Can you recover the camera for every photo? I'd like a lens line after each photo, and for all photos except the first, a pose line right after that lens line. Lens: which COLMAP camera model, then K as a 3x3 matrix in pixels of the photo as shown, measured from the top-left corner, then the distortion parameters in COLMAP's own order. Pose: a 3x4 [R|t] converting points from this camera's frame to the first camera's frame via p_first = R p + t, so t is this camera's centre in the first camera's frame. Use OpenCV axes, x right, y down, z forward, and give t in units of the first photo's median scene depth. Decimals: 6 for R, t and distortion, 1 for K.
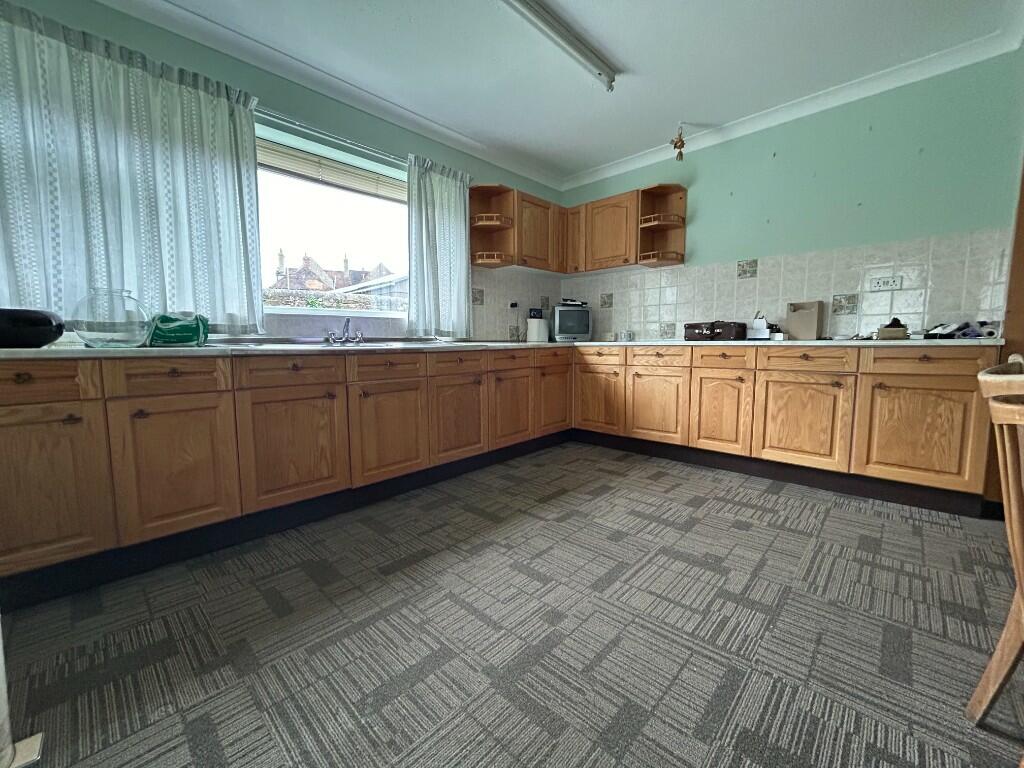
lens RADIAL K [[414.4, 0, 510.8], [0, 414.4, 381.9], [0, 0, 1]] dist [-0.001947, 0.000022]
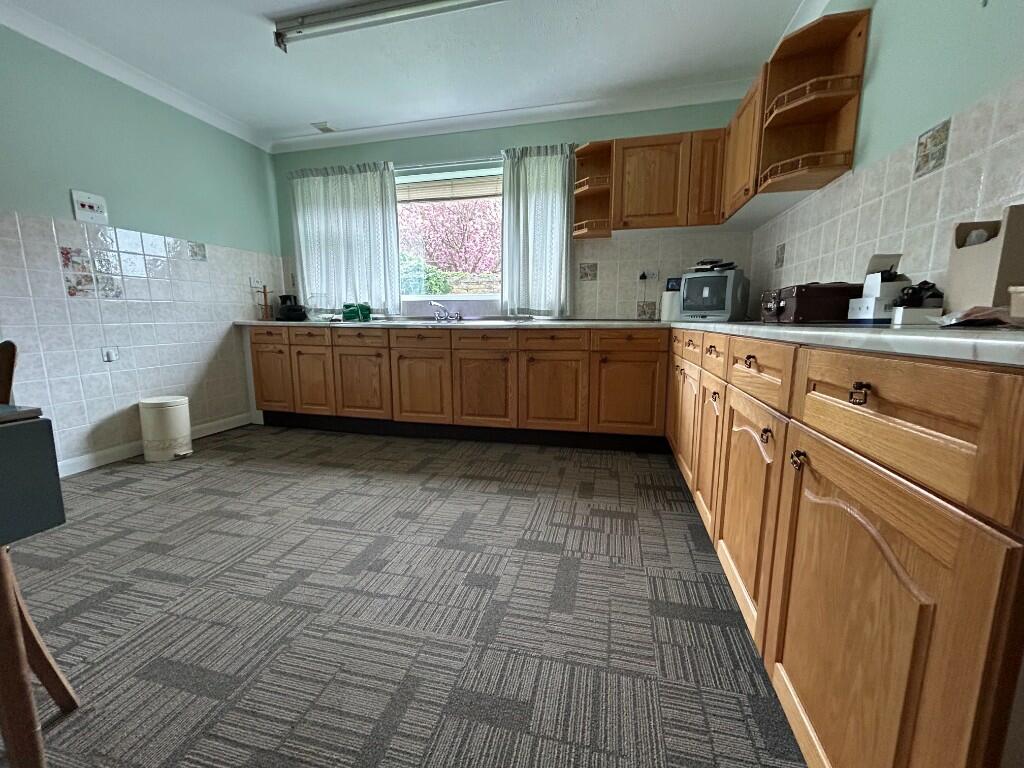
lens RADIAL K [[414.4, 0, 510.8], [0, 414.4, 381.9], [0, 0, 1]] dist [-0.001947, 0.000022]
pose [[0.498460, 0.136380, -0.856118, 1.069759], [-0.090010, 0.990353, 0.105357, -0.069840], [0.862227, 0.024544, 0.505927, 0.622366]]
